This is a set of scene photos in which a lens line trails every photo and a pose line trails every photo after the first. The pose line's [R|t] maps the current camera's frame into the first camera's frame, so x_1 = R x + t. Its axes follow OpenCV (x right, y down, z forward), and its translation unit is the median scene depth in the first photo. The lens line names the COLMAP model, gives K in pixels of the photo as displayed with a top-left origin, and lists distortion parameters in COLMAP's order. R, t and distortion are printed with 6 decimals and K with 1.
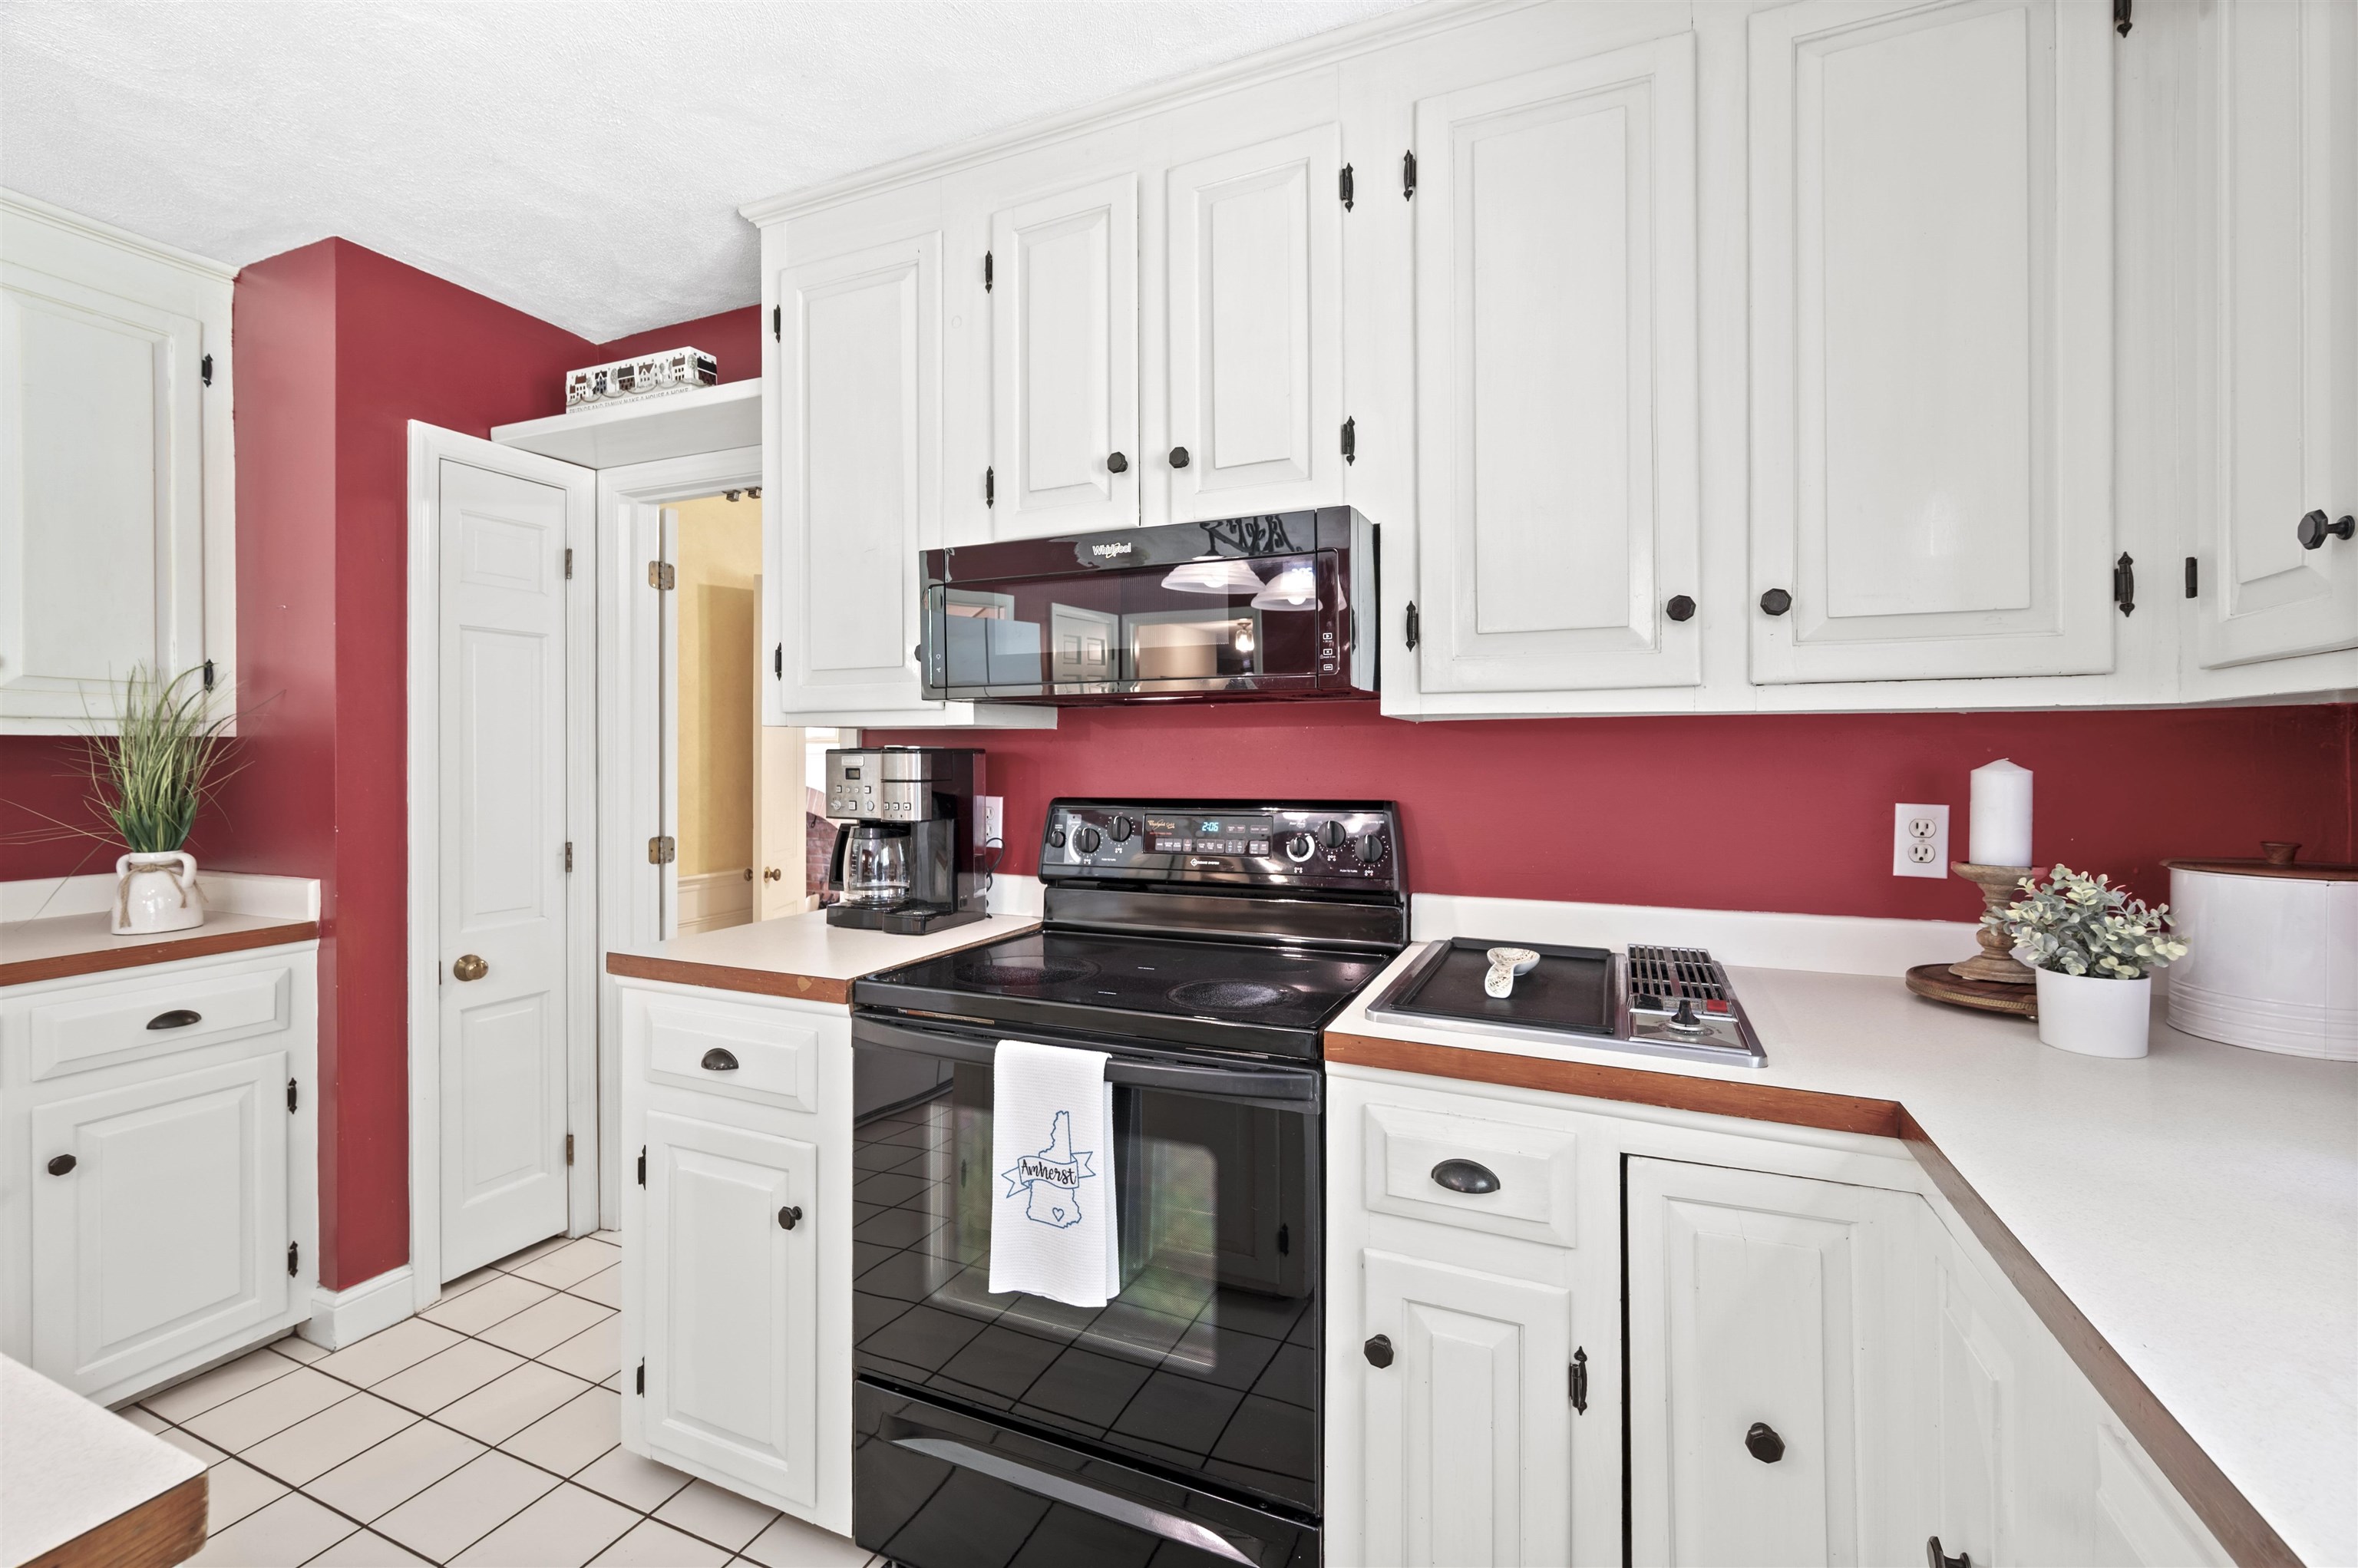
lens RADIAL K [[984.8, 0, 1195.9], [0, 984.8, 774.5], [0, 0, 1]] dist [0.001155, -0.000147]
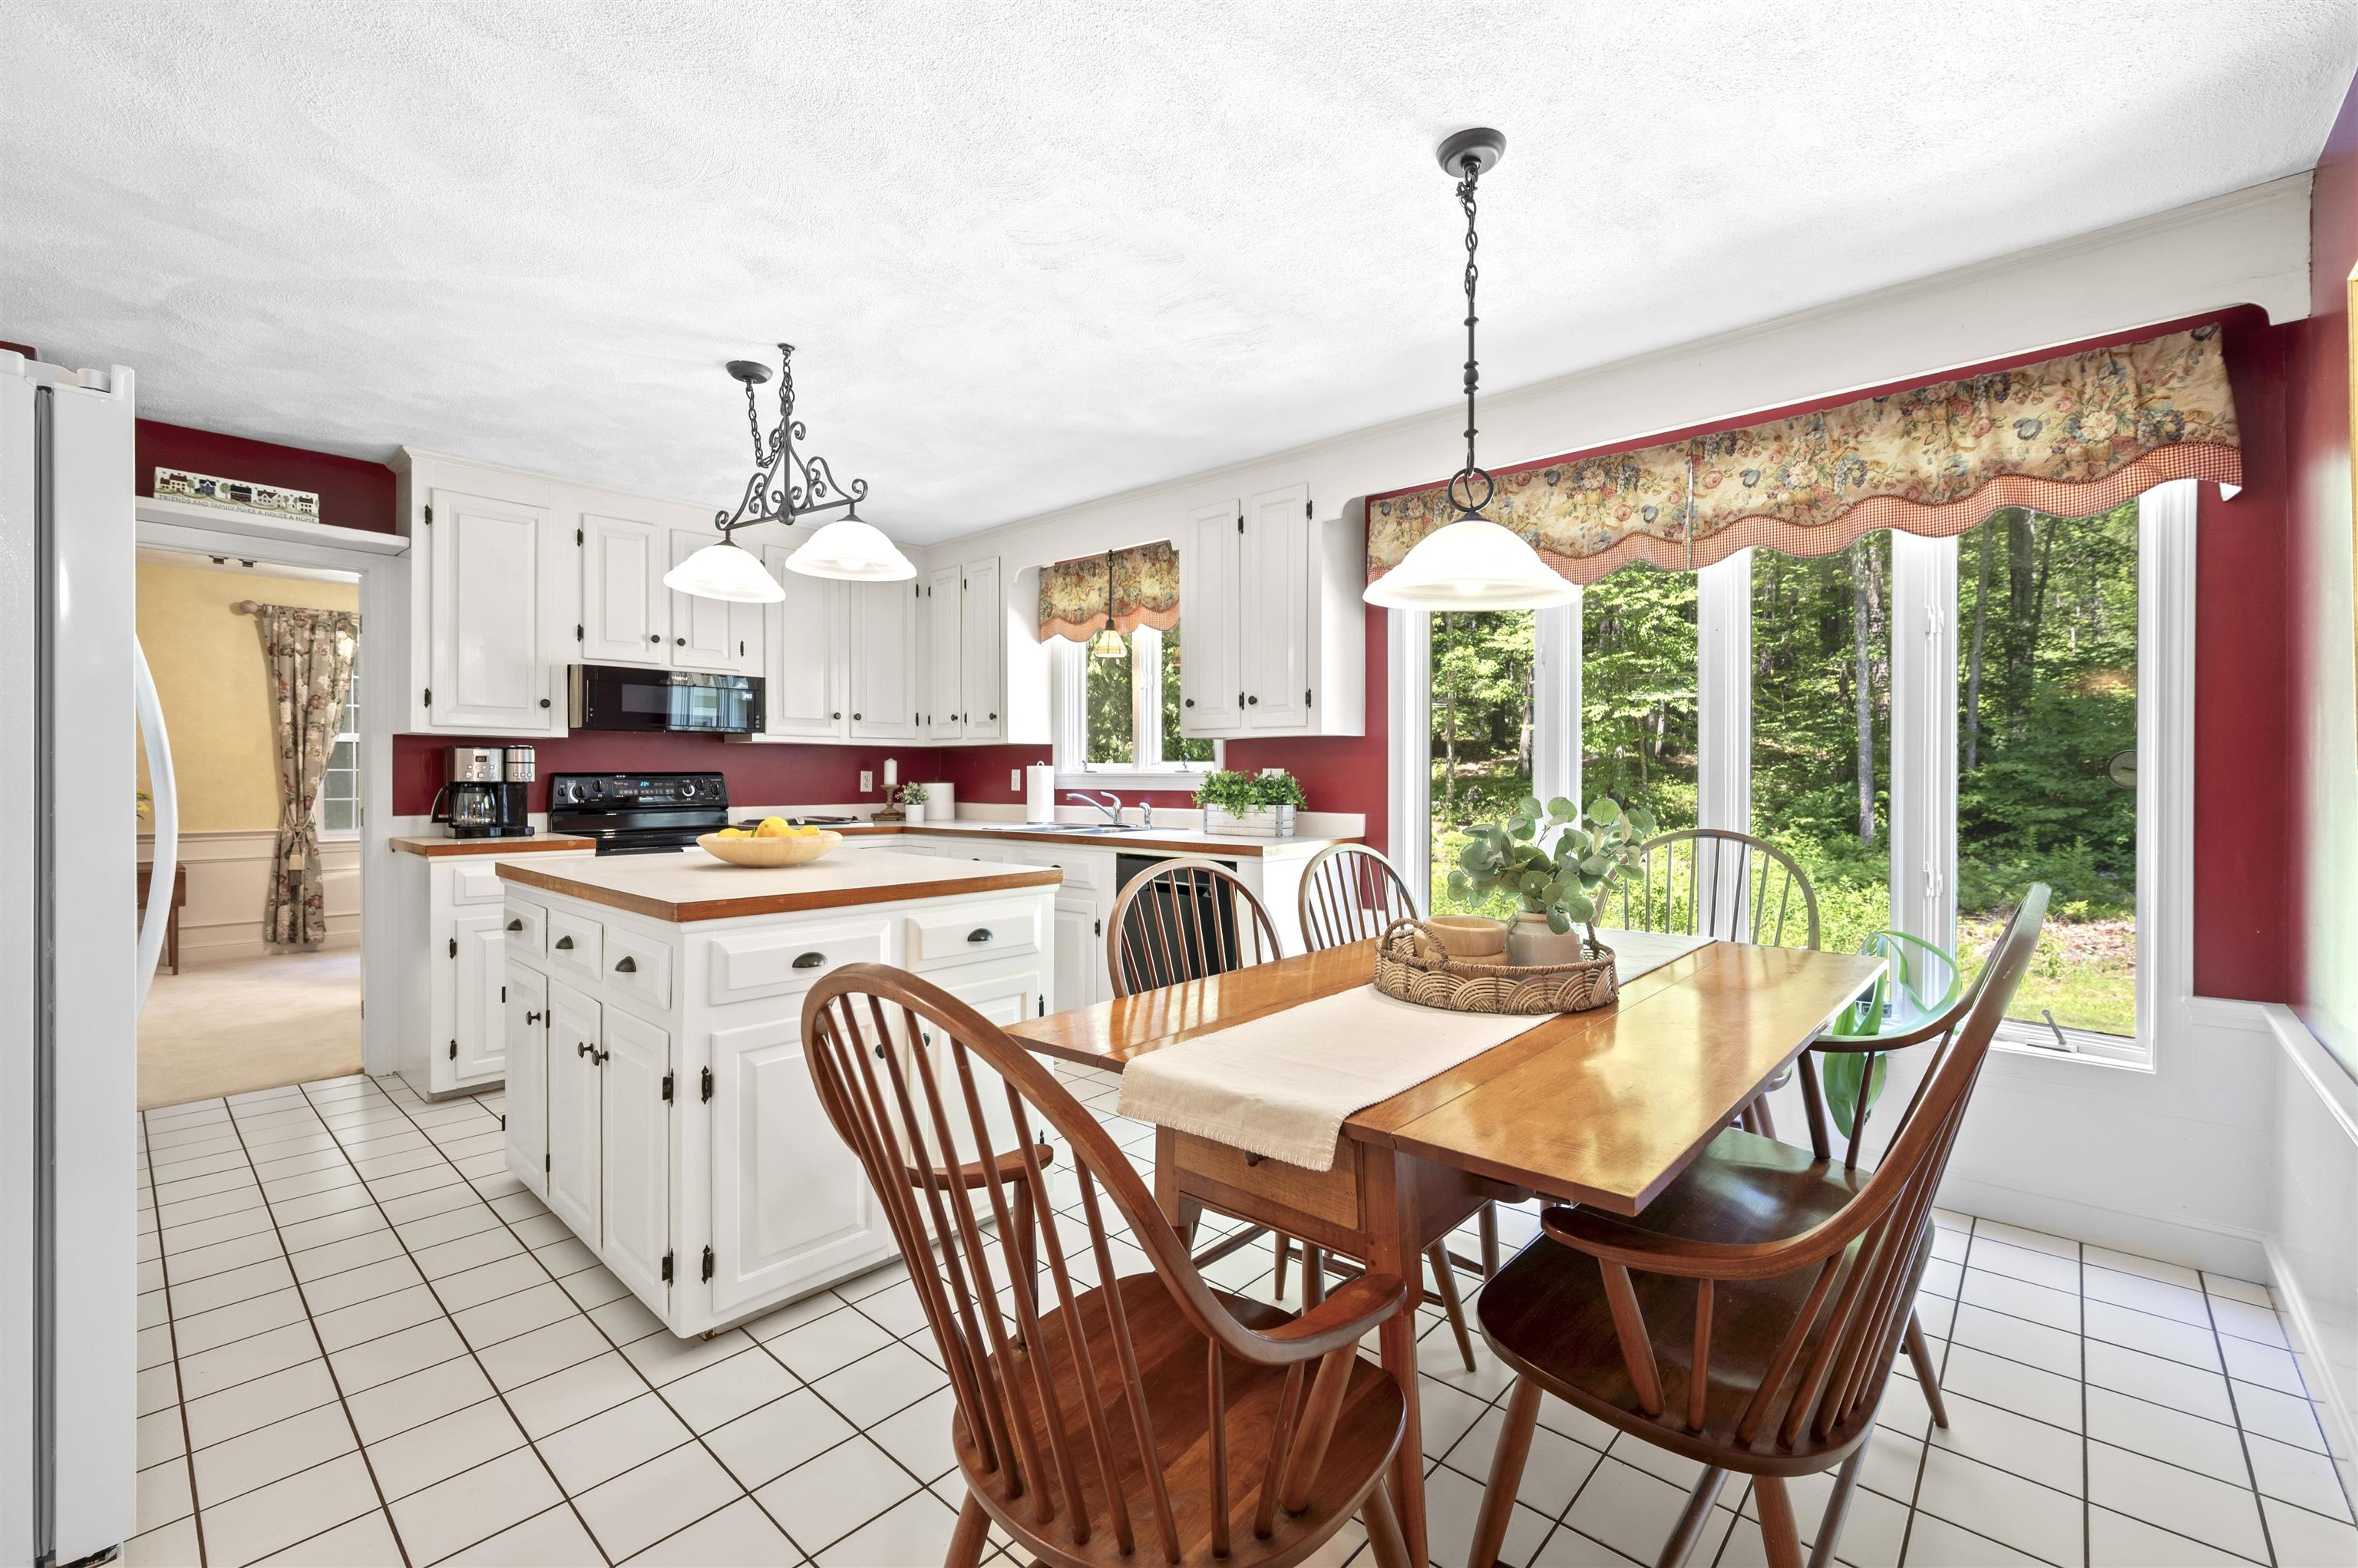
lens RADIAL K [[984.8, 0, 1195.9], [0, 984.8, 774.5], [0, 0, 1]] dist [0.001155, -0.000147]
pose [[0.314736, -0.003836, 0.949172, -2.060479], [0.000778, 0.999993, 0.003784, 0.027079], [-0.949179, -0.000453, 0.314736, -1.133859]]
